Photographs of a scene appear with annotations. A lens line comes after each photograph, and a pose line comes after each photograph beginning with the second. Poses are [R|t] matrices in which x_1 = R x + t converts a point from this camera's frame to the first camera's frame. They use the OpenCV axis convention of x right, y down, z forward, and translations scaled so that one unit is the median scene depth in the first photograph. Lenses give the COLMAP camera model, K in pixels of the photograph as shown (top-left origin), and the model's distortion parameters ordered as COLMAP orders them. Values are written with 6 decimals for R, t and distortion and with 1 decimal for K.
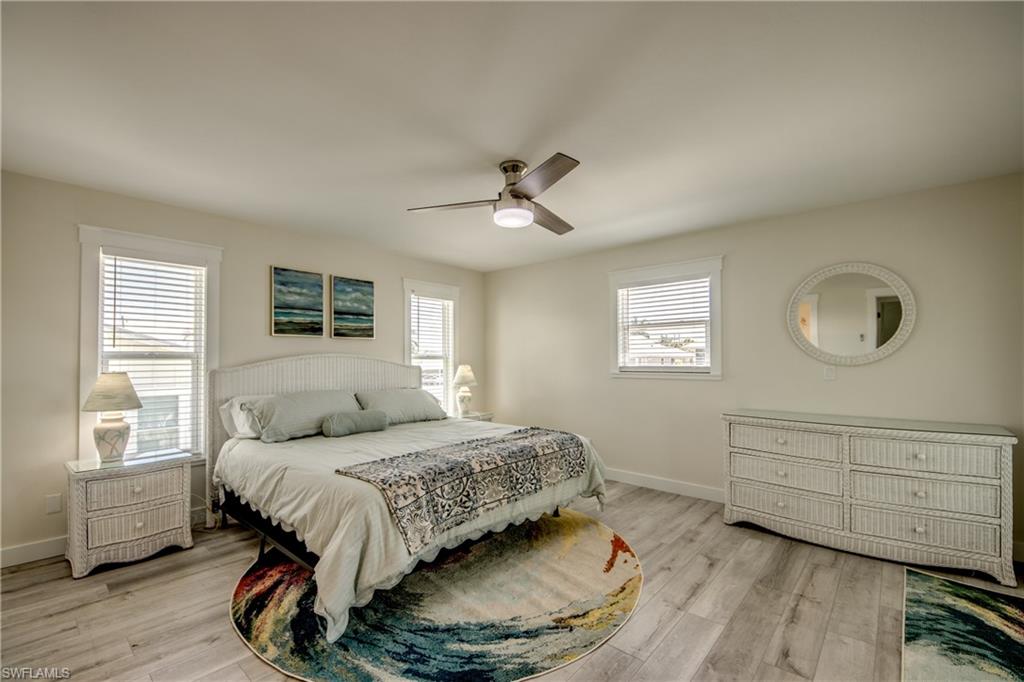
lens RADIAL K [[437.4, 0, 480.8], [0, 437.4, 352.1], [0, 0, 1]] dist [-0.003479, -0.005099]
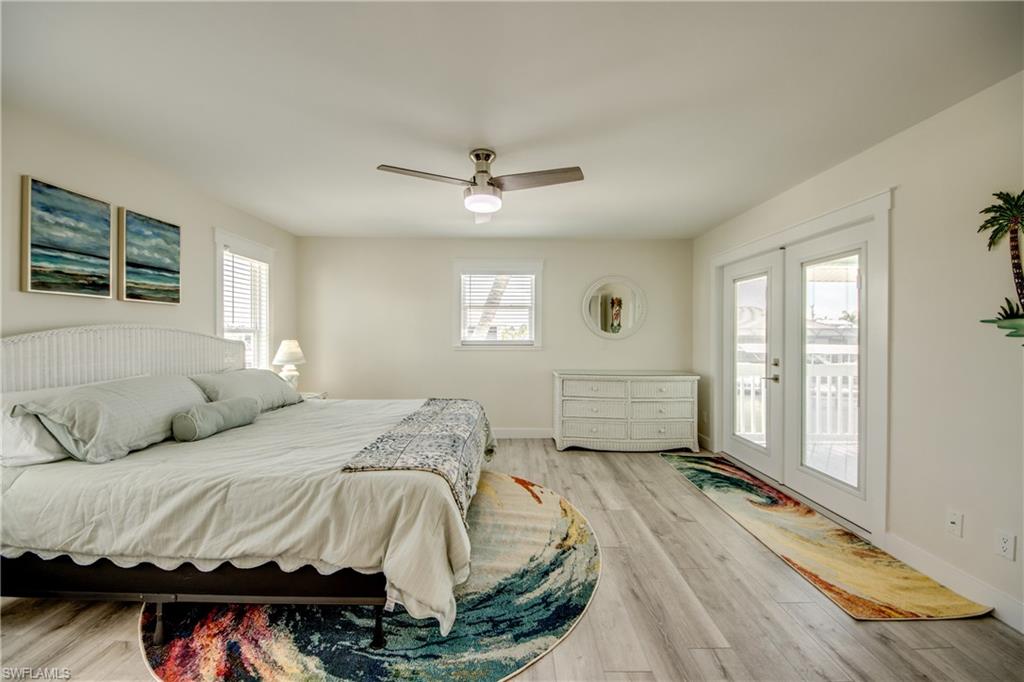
lens RADIAL K [[392.4, 0, 518.3], [0, 392.4, 338.8], [0, 0, 1]] dist [0.014295, -0.012322]
pose [[0.737970, -0.001858, 0.674831, -0.397066], [-0.017372, 0.999613, 0.021750, 0.004813], [-0.674610, -0.027774, 0.737652, 0.167994]]
